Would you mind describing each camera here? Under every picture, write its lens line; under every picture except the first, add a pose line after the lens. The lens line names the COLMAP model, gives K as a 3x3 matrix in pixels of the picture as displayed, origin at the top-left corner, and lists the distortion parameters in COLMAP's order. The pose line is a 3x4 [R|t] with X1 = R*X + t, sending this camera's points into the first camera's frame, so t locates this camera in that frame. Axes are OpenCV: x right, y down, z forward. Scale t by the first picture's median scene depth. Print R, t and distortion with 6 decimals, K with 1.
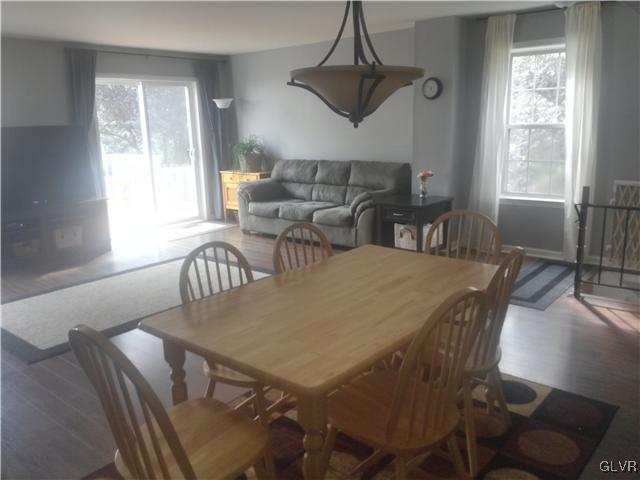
lens RADIAL K [[531.6, 0, 320.0], [0, 531.6, 240.0], [0, 0, 1]] dist [0.086934, -0.150269]
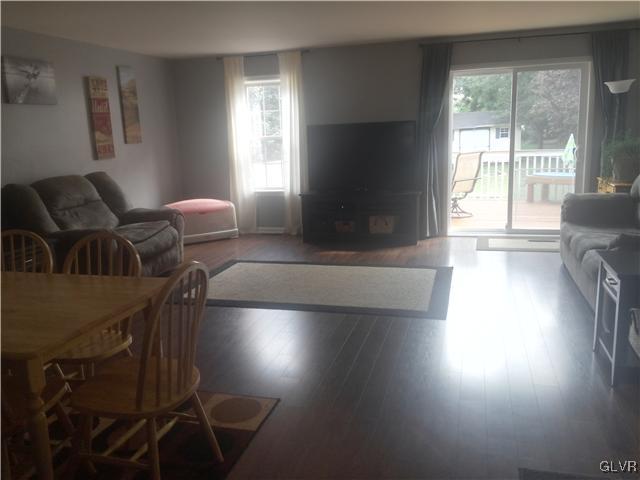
lens RADIAL K [[531.6, 0, 320.0], [0, 531.6, 240.0], [0, 0, 1]] dist [0.086934, -0.150269]
pose [[0.416065, 0.196591, -0.887830, 0.367862], [-0.173443, 0.975583, 0.134741, -0.081565], [0.892641, 0.097927, 0.440003, 0.345882]]
